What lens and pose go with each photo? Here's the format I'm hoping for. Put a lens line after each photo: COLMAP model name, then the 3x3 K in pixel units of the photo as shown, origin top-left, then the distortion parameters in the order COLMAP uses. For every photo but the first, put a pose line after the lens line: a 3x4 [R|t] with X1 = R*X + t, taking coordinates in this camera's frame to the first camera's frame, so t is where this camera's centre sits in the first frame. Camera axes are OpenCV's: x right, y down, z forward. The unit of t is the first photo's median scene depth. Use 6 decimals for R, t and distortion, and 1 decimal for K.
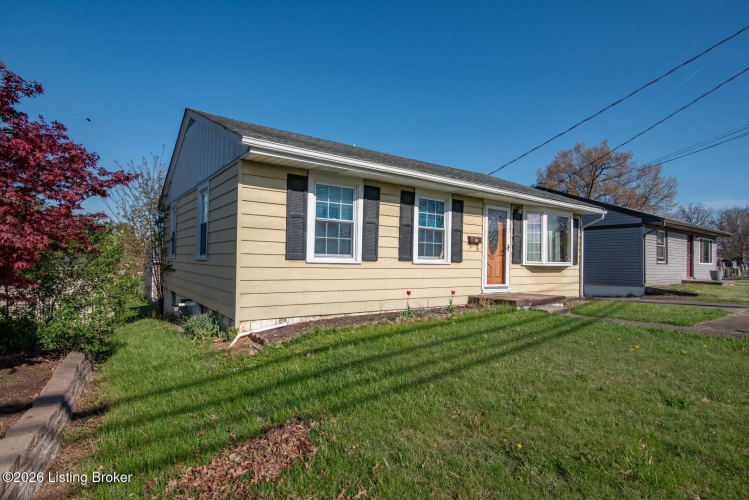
lens RADIAL K [[385.7, 0, 372.1], [0, 385.7, 250.5], [0, 0, 1]] dist [-0.002813, -0.000135]
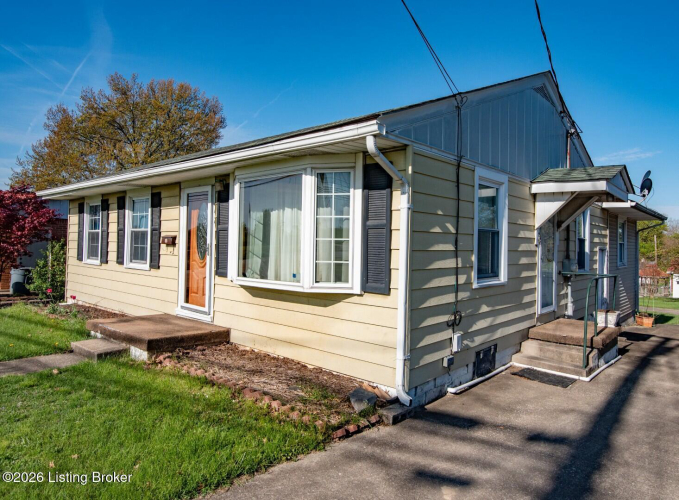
lens RADIAL K [[451.6, 0, 361.2], [0, 451.6, 232.6], [0, 0, 1]] dist [-0.012322, -0.004386]
pose [[0.234018, -0.039678, -0.971422, 1.180192], [0.010637, 0.999212, -0.038251, -0.003916], [0.972174, -0.001381, 0.234256, 1.130548]]
